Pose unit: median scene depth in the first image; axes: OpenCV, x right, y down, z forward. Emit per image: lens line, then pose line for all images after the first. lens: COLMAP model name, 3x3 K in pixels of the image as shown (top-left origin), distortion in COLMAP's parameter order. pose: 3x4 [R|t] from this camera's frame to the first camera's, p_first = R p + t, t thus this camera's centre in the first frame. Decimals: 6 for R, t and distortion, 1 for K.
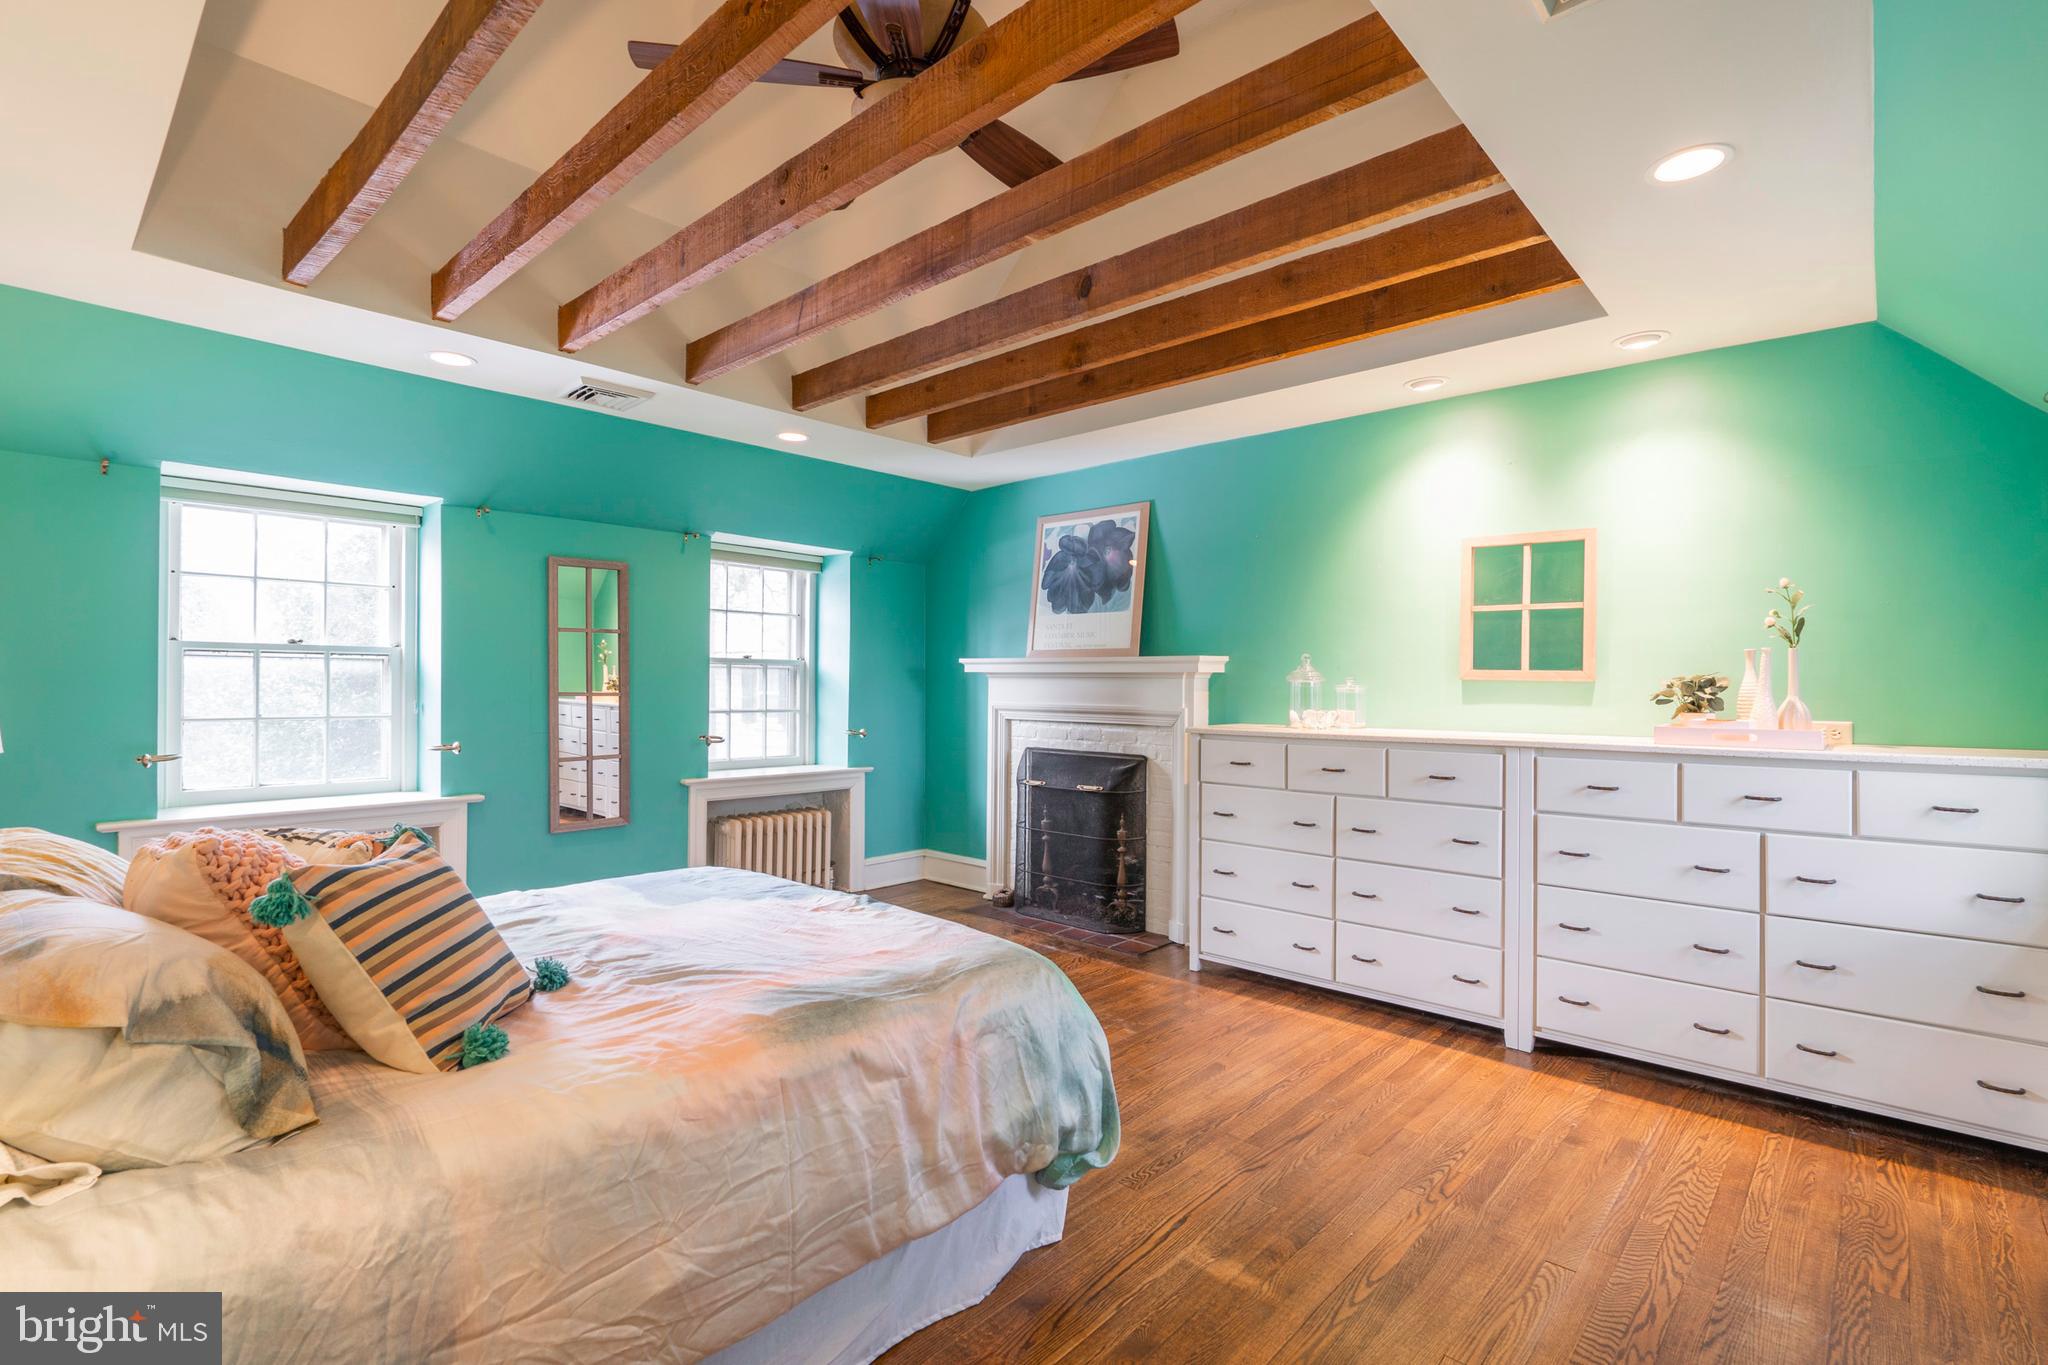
lens RADIAL K [[950.3, 0, 1010.8], [0, 950.3, 687.5], [0, 0, 1]] dist [0.012785, -0.000763]
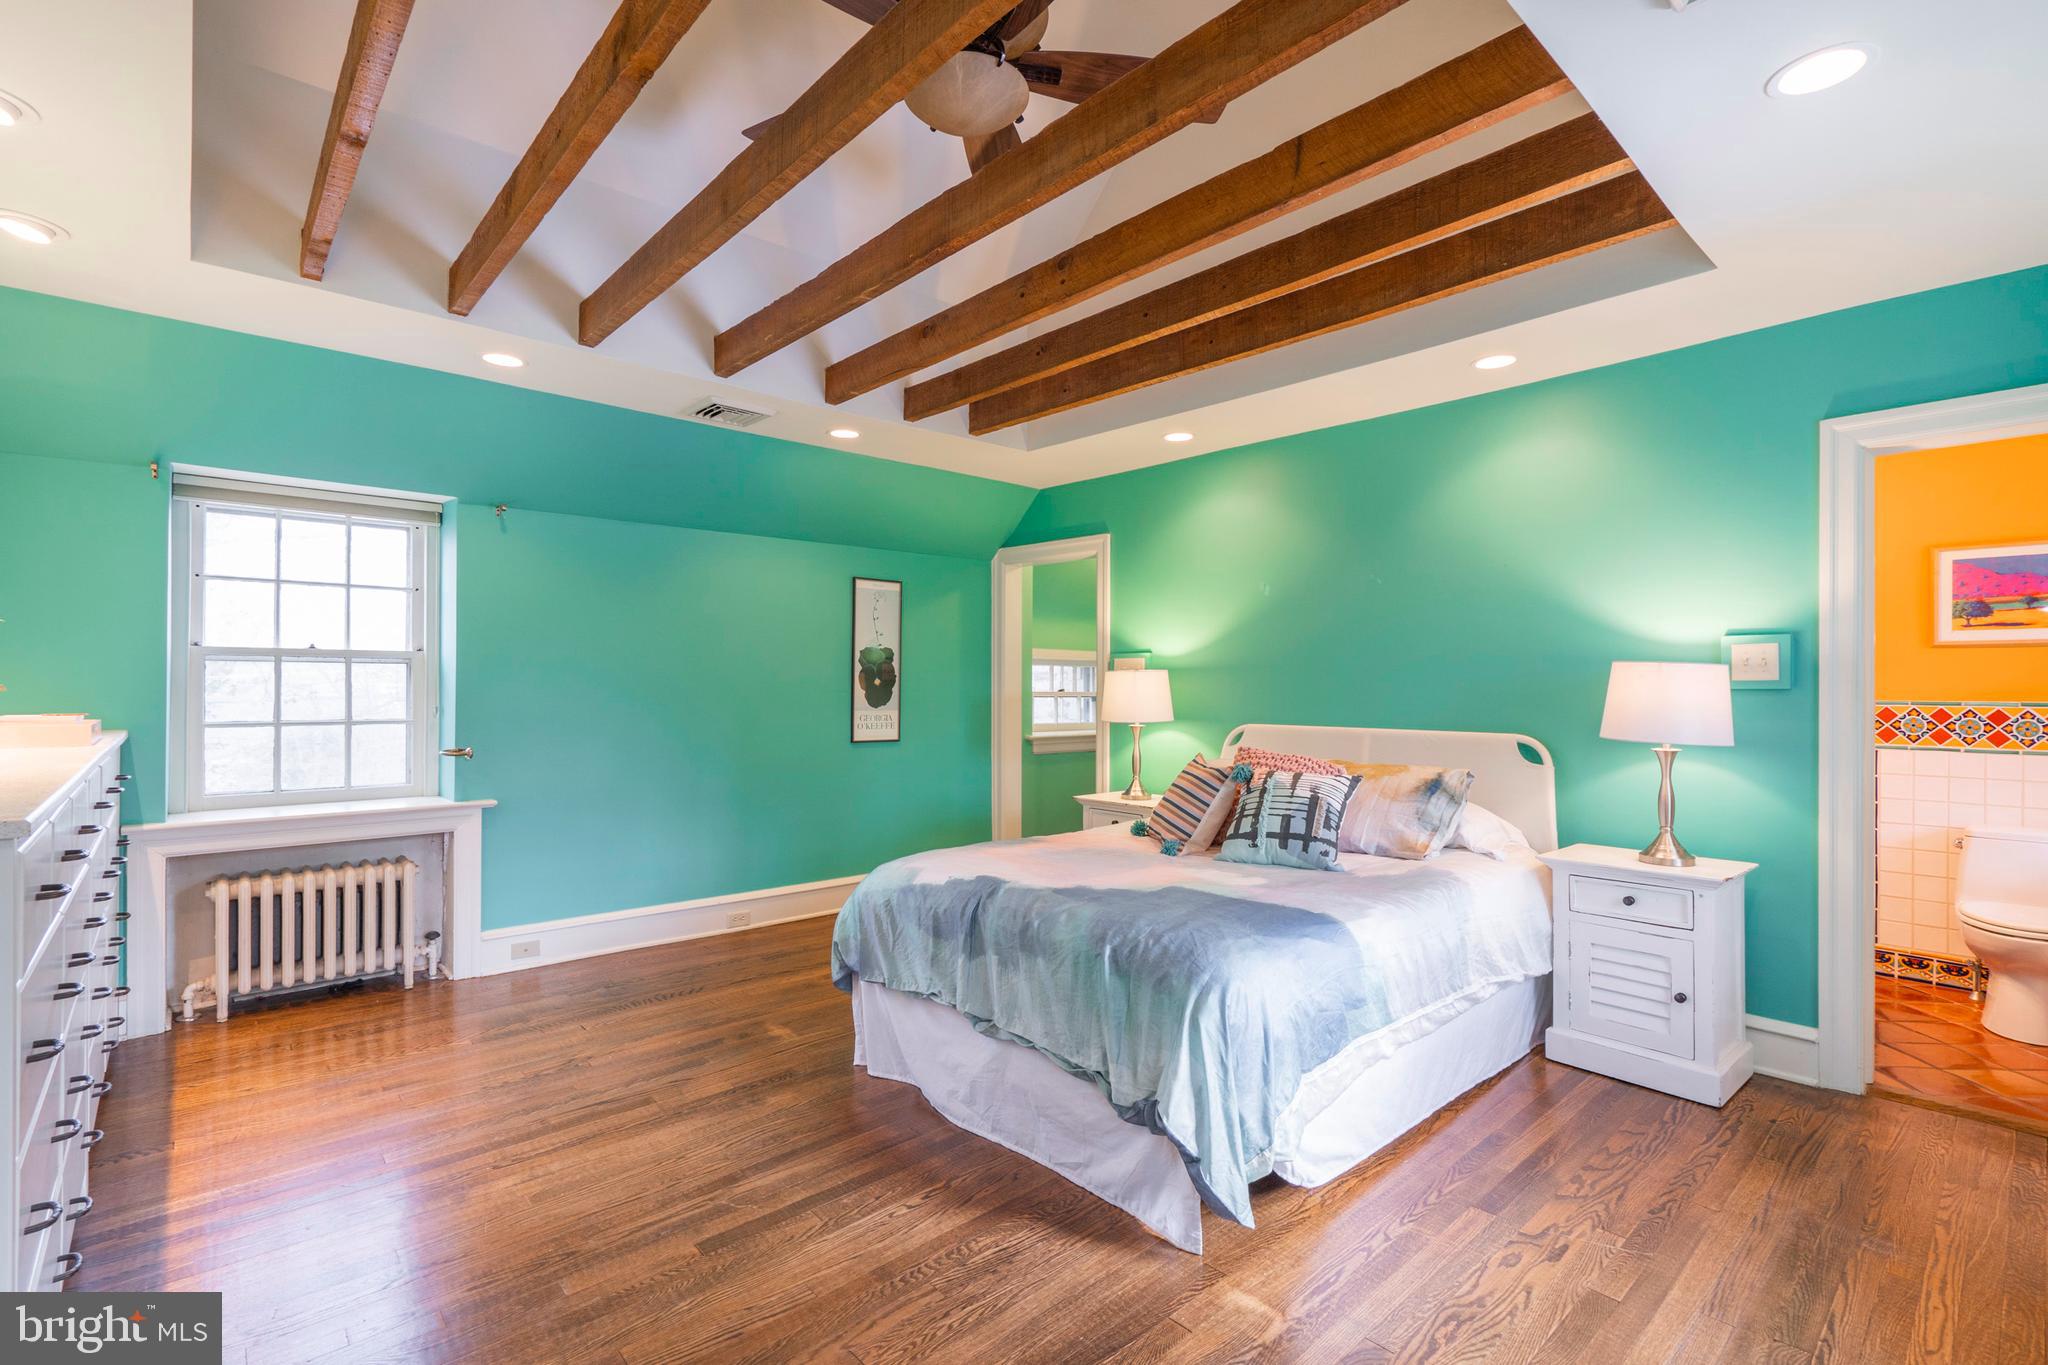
lens RADIAL K [[950.3, 0, 1014.6], [0, 950.3, 697.5], [0, 0, 1]] dist [0.012785, -0.000763]
pose [[0.996542, -0.006008, -0.082876, 0.064188], [0.006914, 0.999919, 0.010652, 0.000537], [0.082805, -0.011188, 0.996503, 0.070550]]
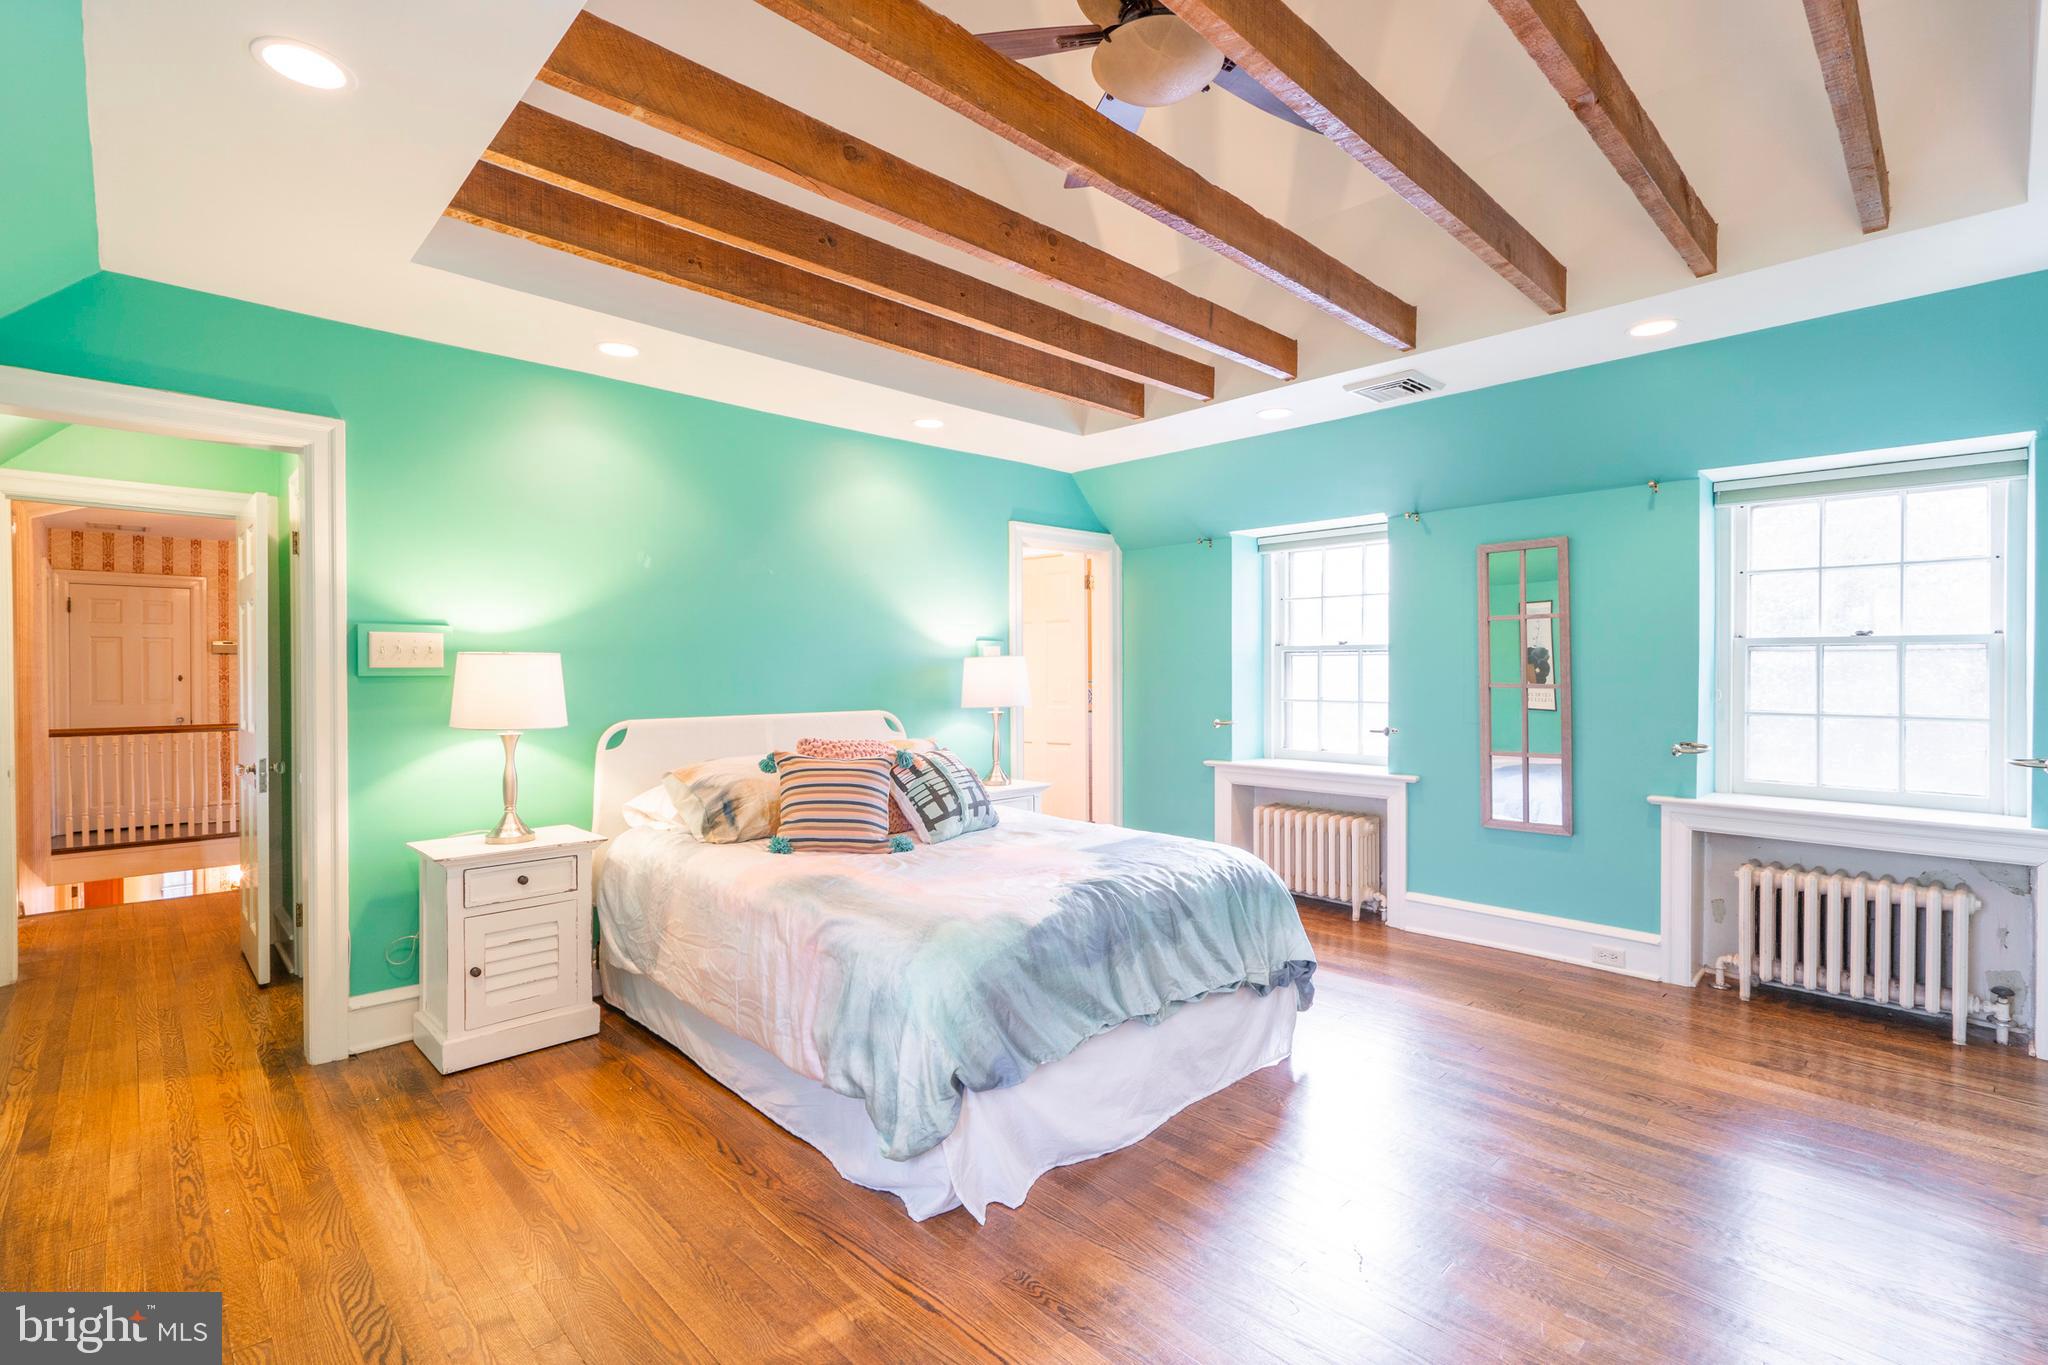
lens RADIAL K [[950.3, 0, 1013.8], [0, 950.3, 674.6], [0, 0, 1]] dist [0.012785, -0.000763]
pose [[-0.058742, -0.006383, -0.998253, 0.235373], [-0.004929, 0.999969, -0.006104, 0.001985], [0.998261, 0.004562, -0.058771, 0.259530]]
